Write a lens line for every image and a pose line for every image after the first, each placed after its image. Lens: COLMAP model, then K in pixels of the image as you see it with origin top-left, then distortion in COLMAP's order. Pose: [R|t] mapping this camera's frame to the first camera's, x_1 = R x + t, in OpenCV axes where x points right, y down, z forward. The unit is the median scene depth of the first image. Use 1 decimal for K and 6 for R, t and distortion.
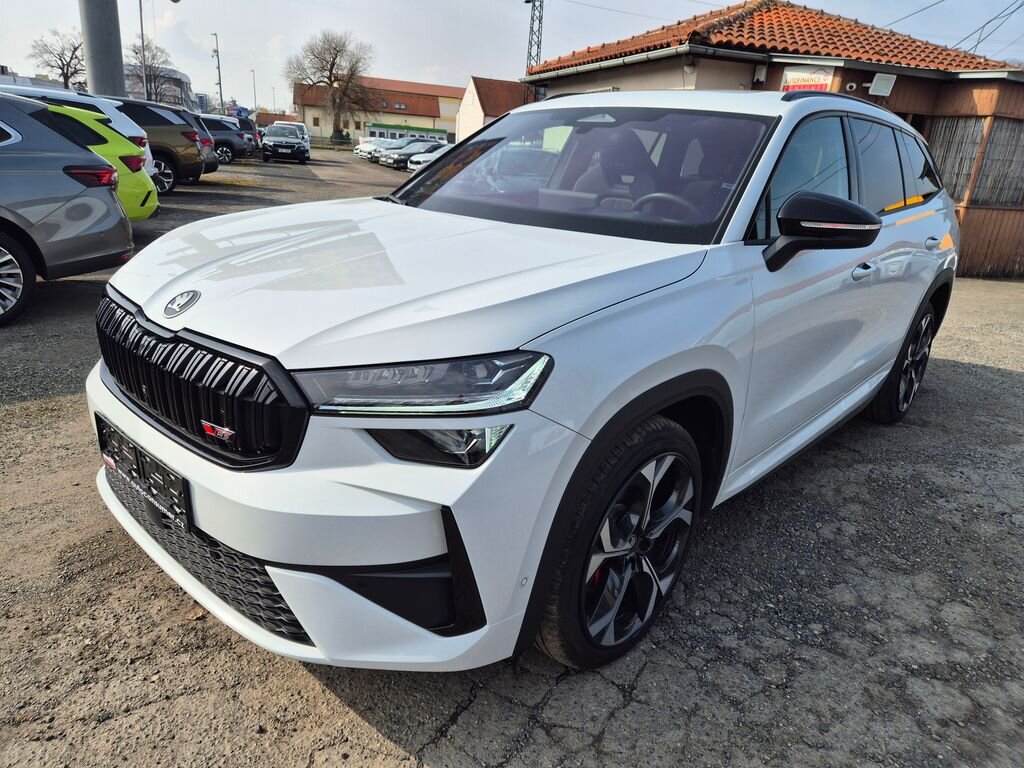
lens RADIAL K [[688.9, 0, 512.0], [0, 688.9, 384.0], [0, 0, 1]] dist [0.062501, -0.040550]
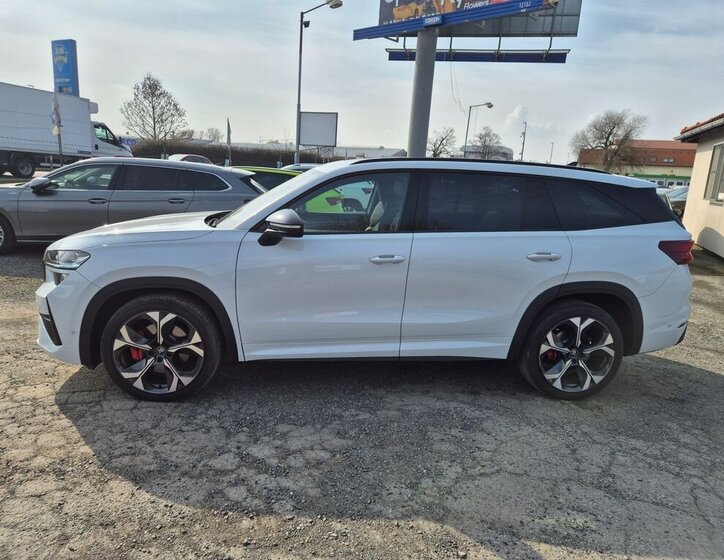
lens RADIAL K [[497.9, 0, 350.2], [0, 497.9, 280.6], [0, 0, 1]] dist [0.046252, -0.000621]
pose [[0.752471, 0.112227, -0.648994, 0.371614], [-0.211245, 0.974441, -0.076422, -0.000407], [0.623829, 0.194602, 0.756946, 0.018023]]
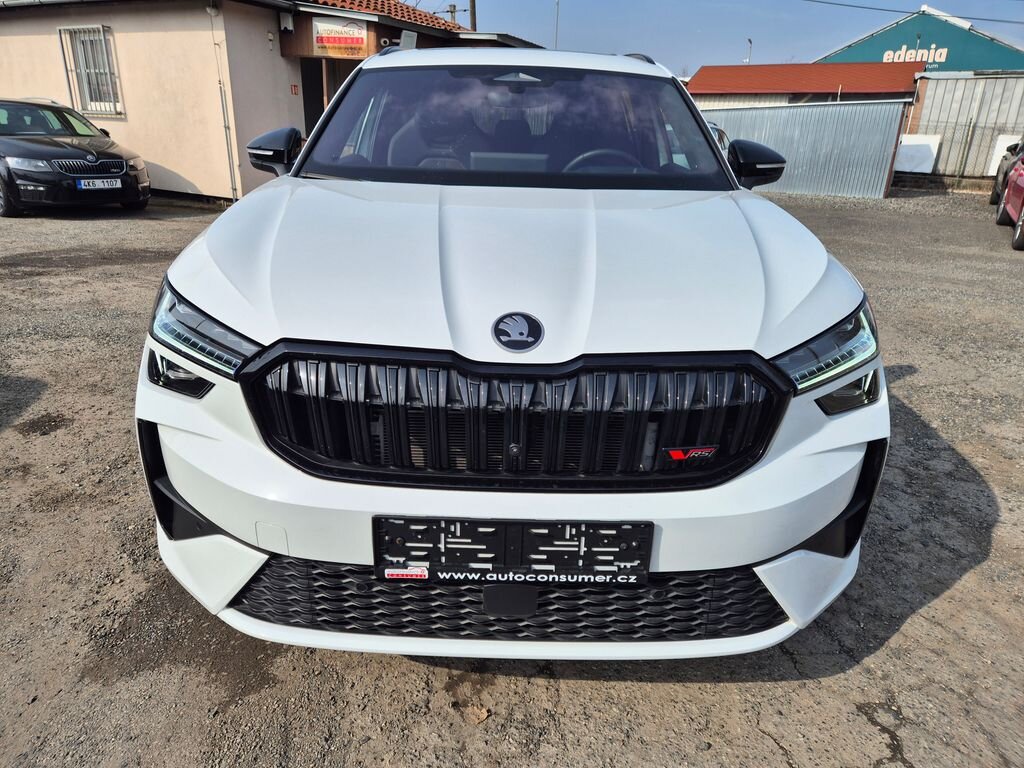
lens RADIAL K [[688.9, 0, 512.0], [0, 688.9, 384.0], [0, 0, 1]] dist [0.062501, -0.040550]
pose [[0.726308, -0.276364, 0.629364, -0.193594], [0.236056, 0.960213, 0.149229, -0.034643], [-0.645565, 0.040179, 0.762648, 0.081541]]
